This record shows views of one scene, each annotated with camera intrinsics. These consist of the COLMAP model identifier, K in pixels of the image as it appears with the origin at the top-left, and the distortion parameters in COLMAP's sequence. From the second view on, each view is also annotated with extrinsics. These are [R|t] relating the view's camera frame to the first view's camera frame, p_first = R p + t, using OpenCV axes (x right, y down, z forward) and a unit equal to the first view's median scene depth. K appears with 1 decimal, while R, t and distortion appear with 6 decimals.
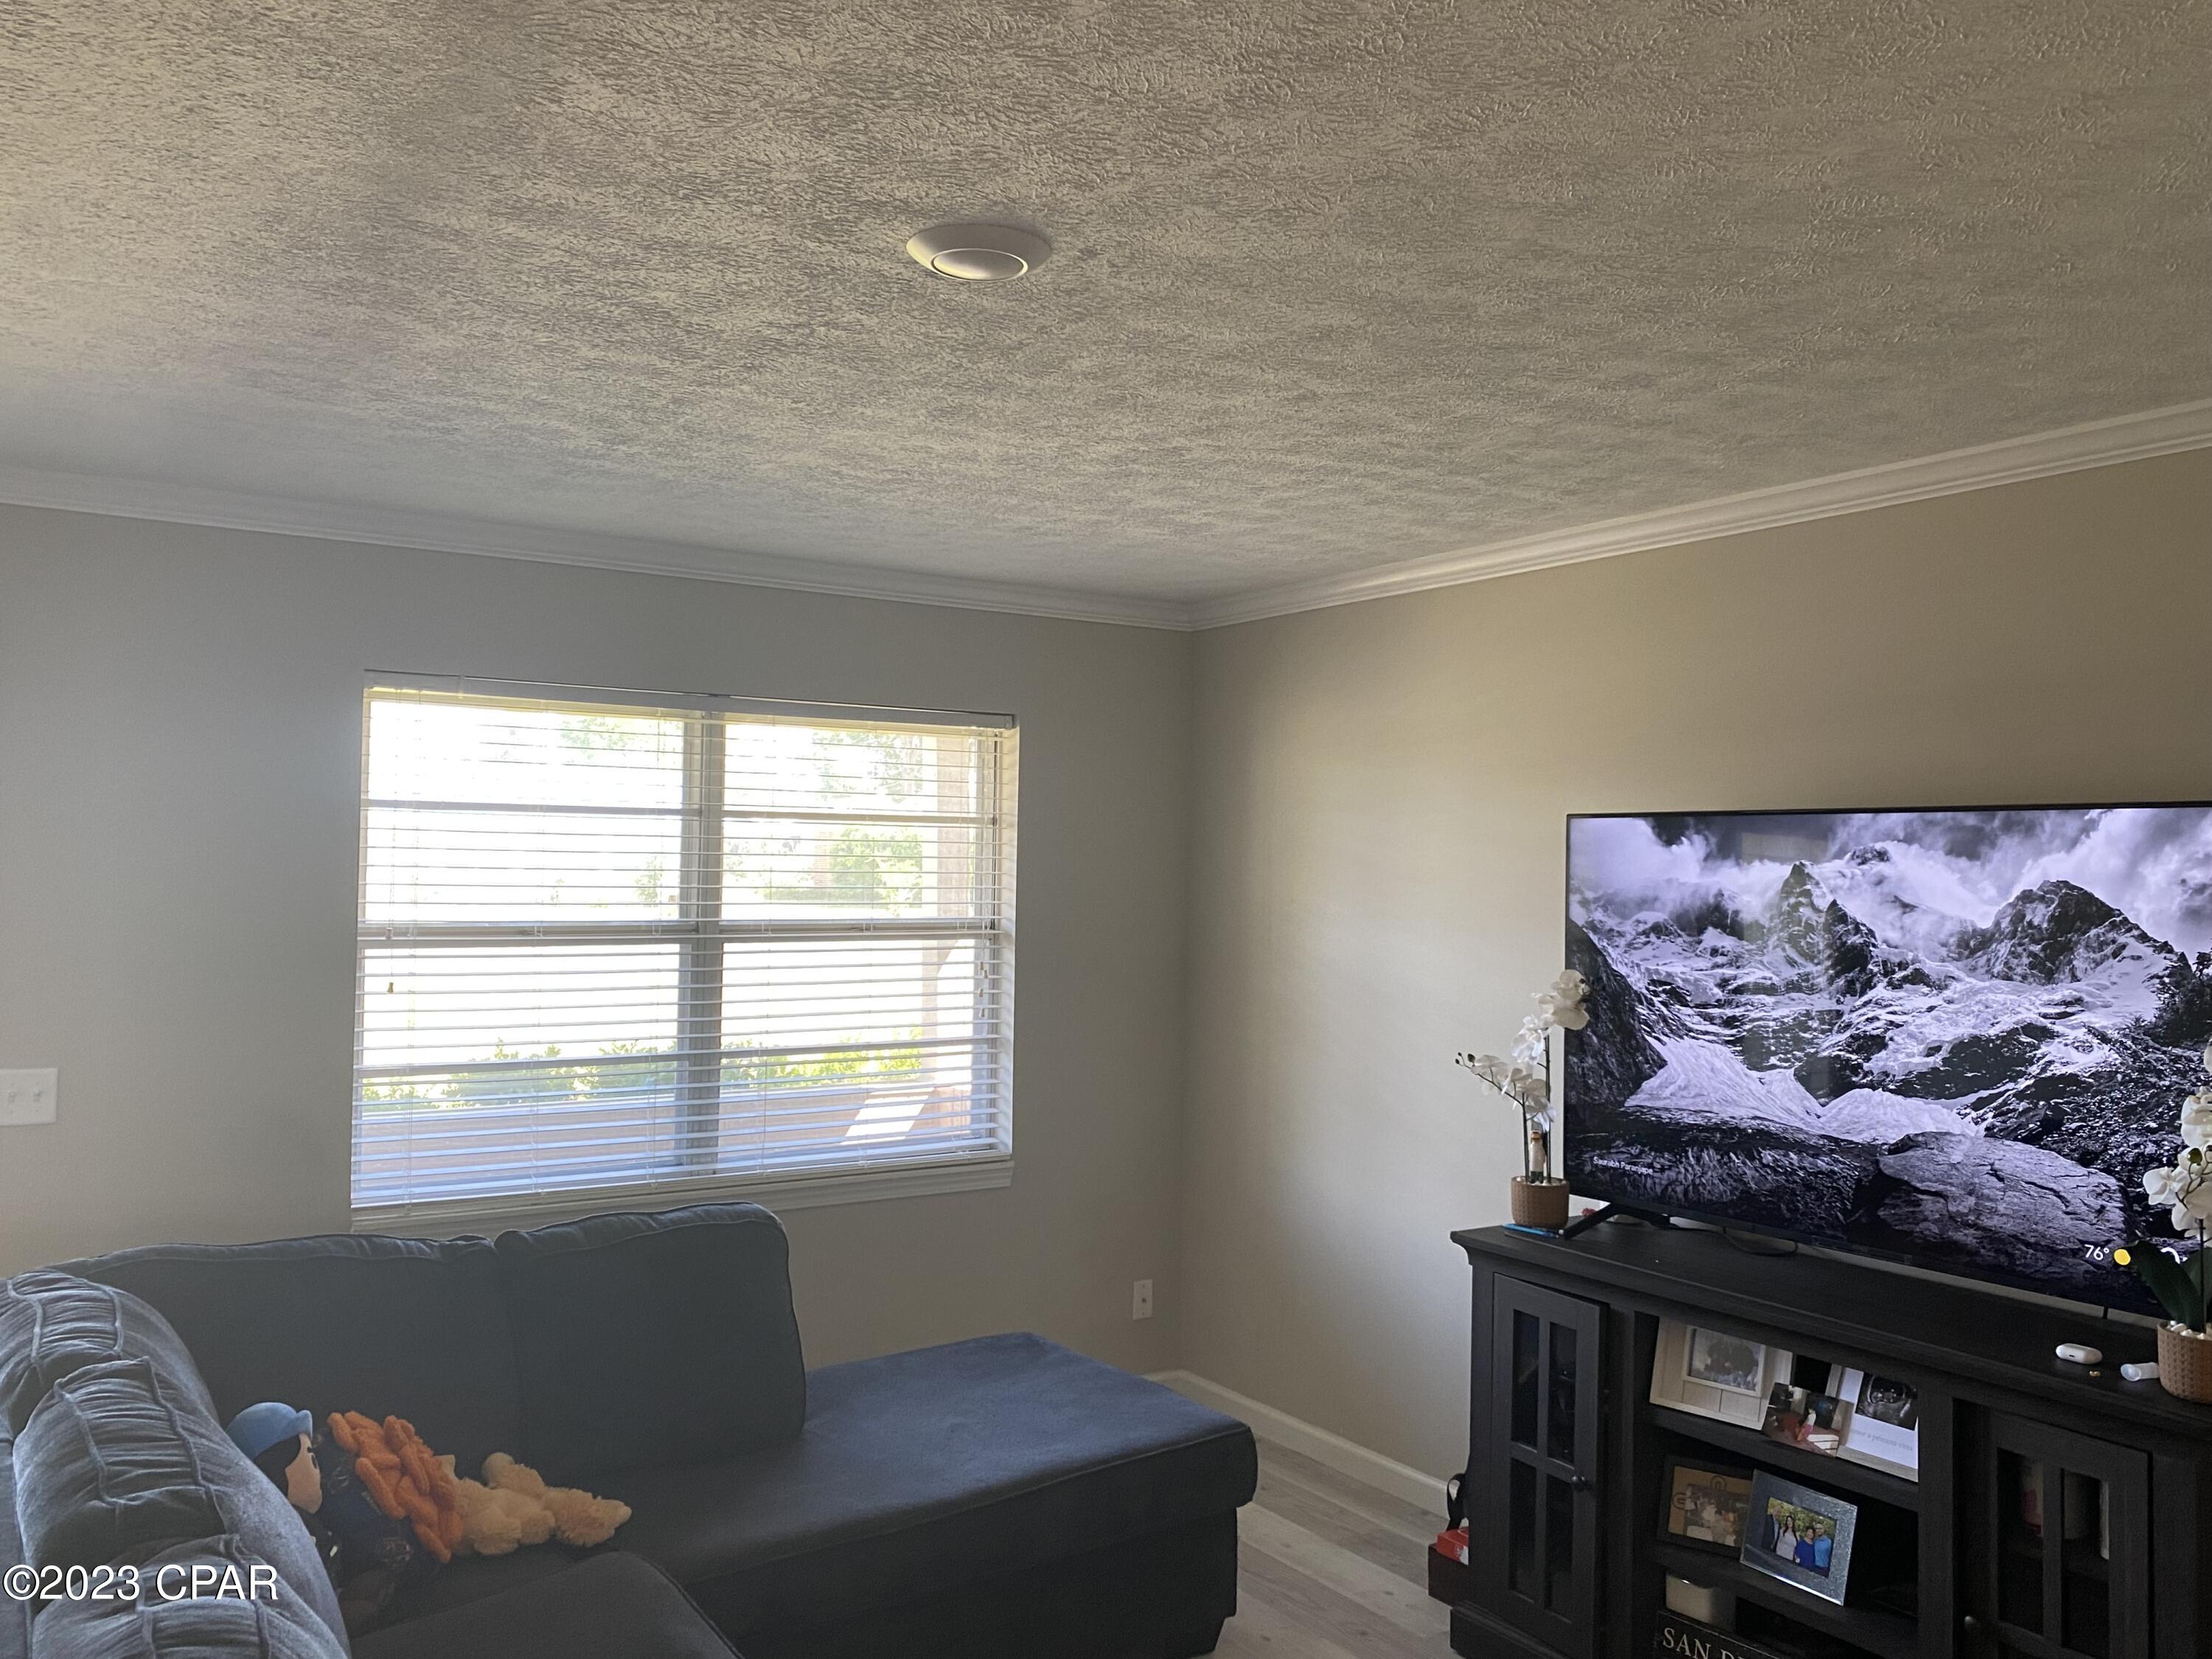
lens RADIAL K [[1750.5, 0, 1105.5], [0, 1750.5, 835.6], [0, 0, 1]] dist [0.069760, -0.000673]
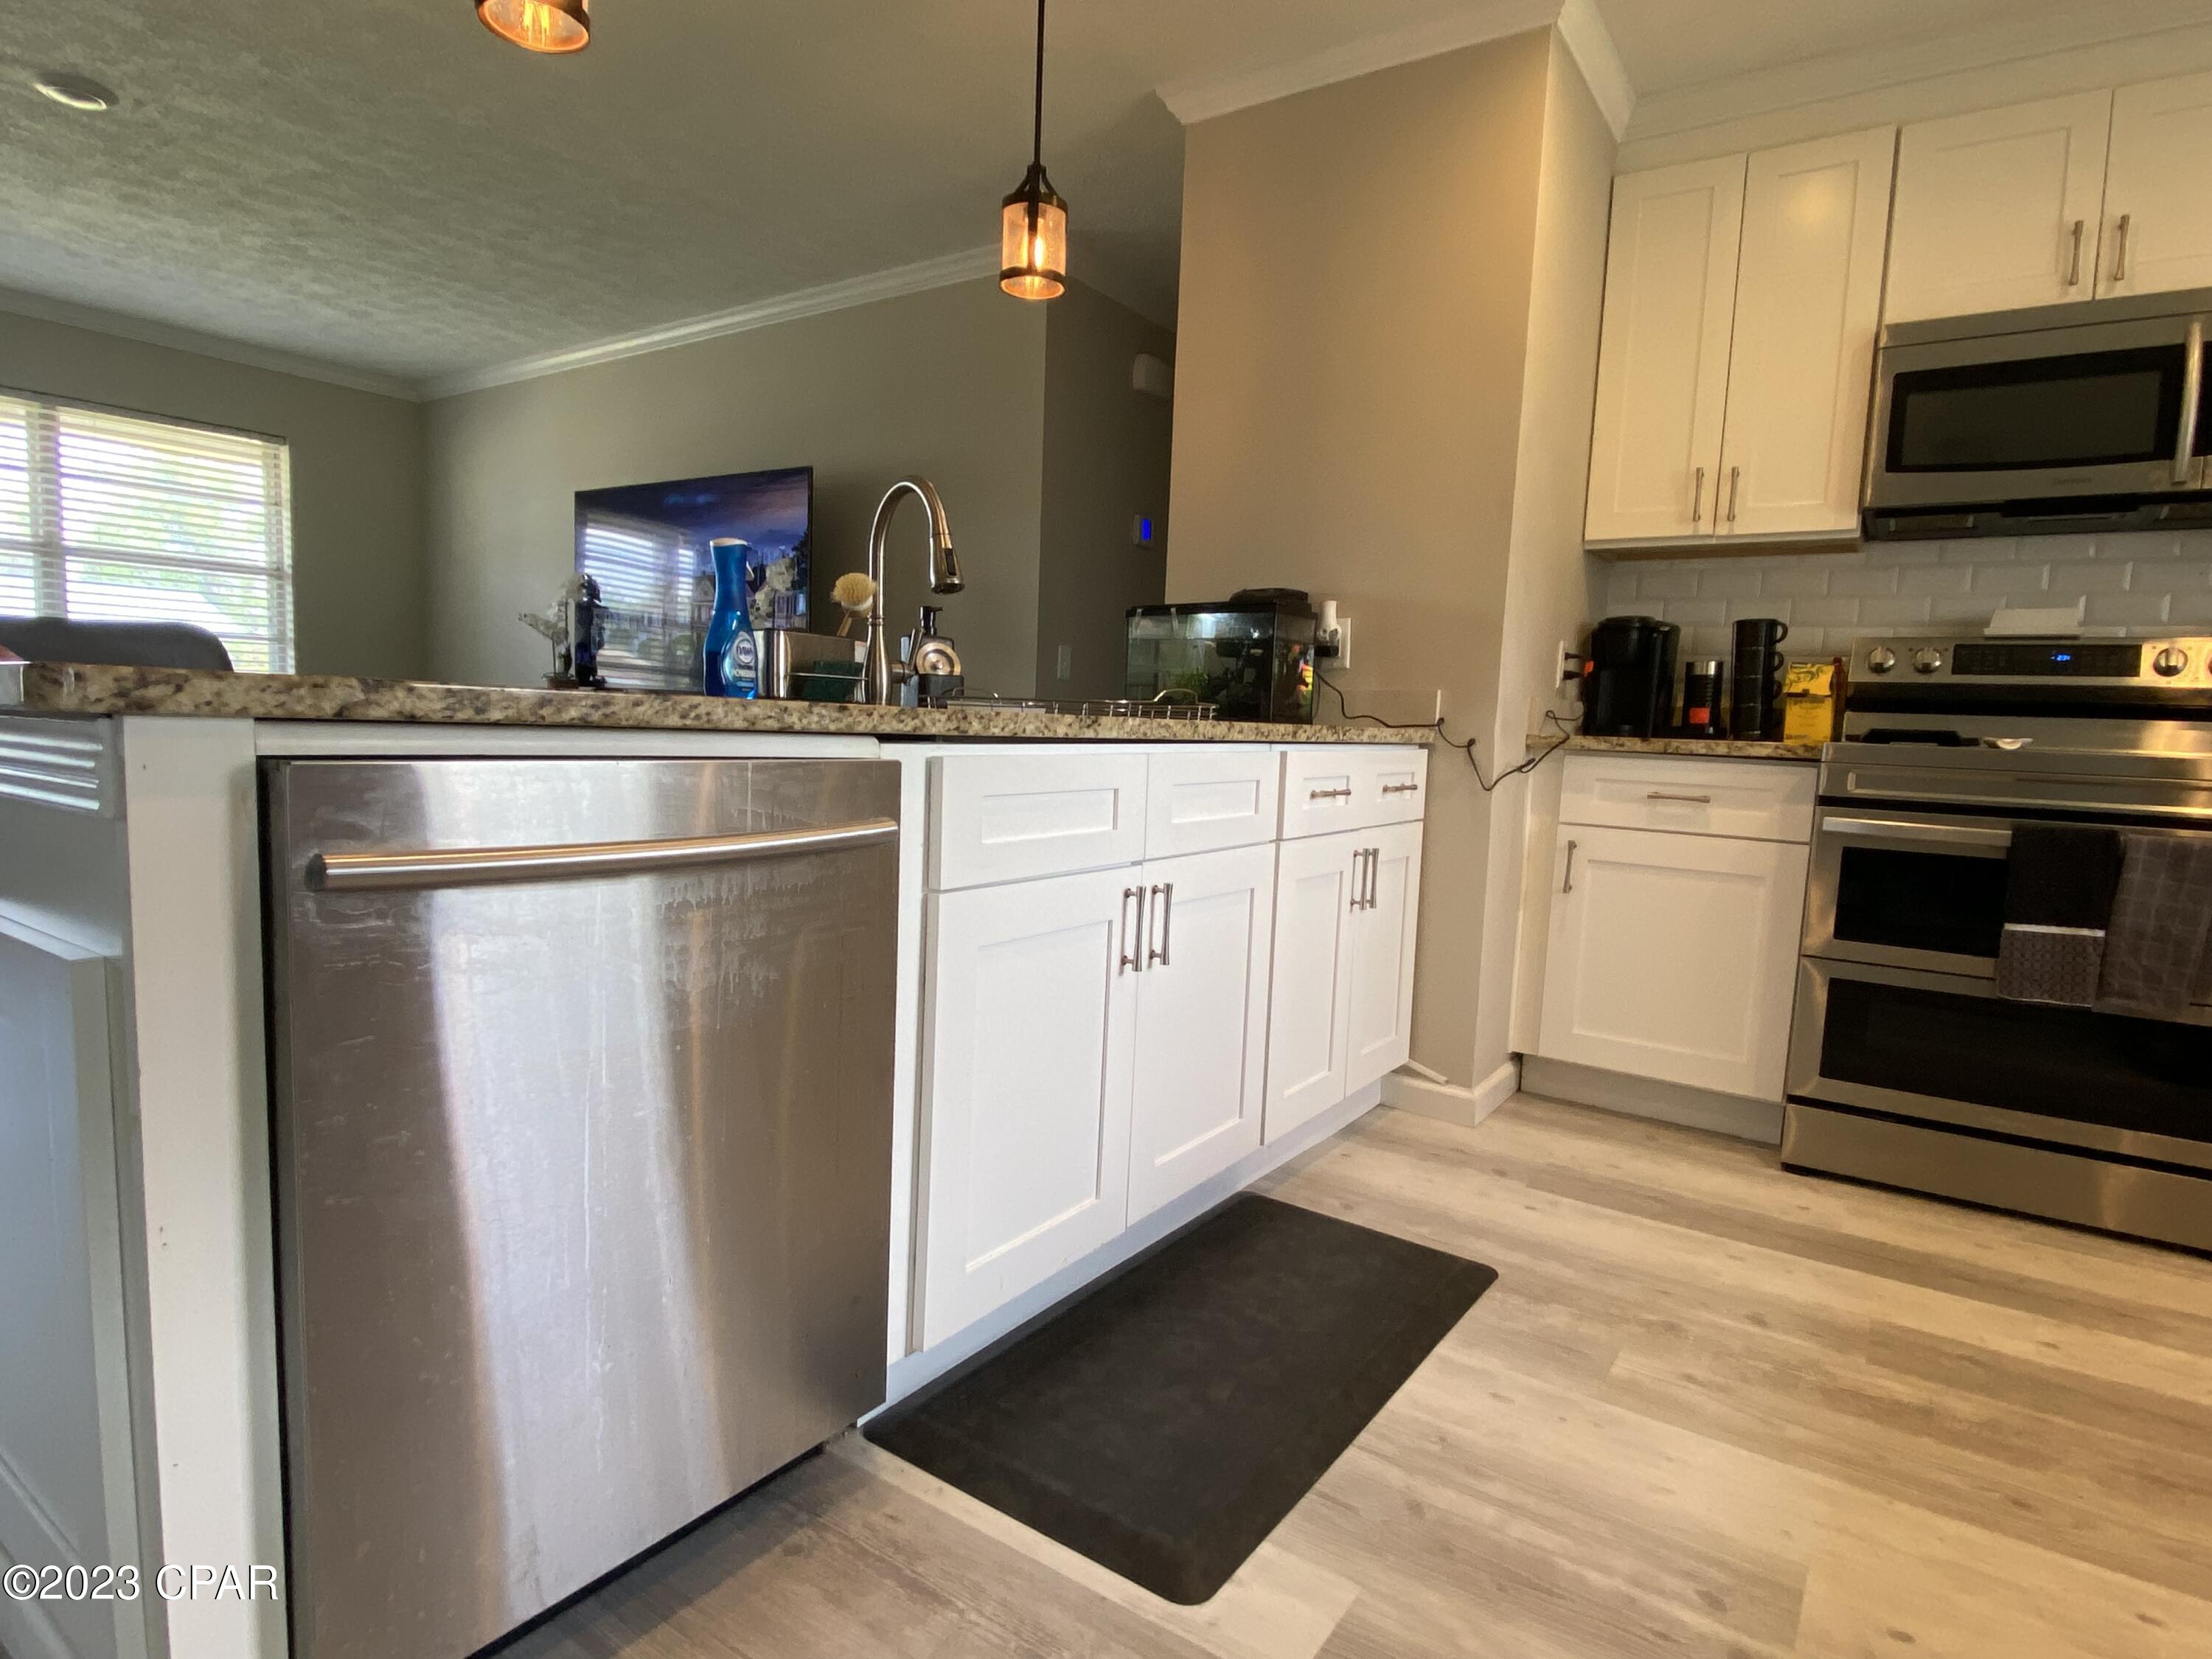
lens RADIAL K [[1223.0, 0, 1101.8], [0, 1223.0, 839.3], [0, 0, 1]] dist [-0.015225, -0.002413]
pose [[0.924743, -0.018600, 0.380137, 0.359704], [-0.028402, 0.992648, 0.117662, 0.247951], [-0.379531, -0.119603, 0.917416, -0.621559]]
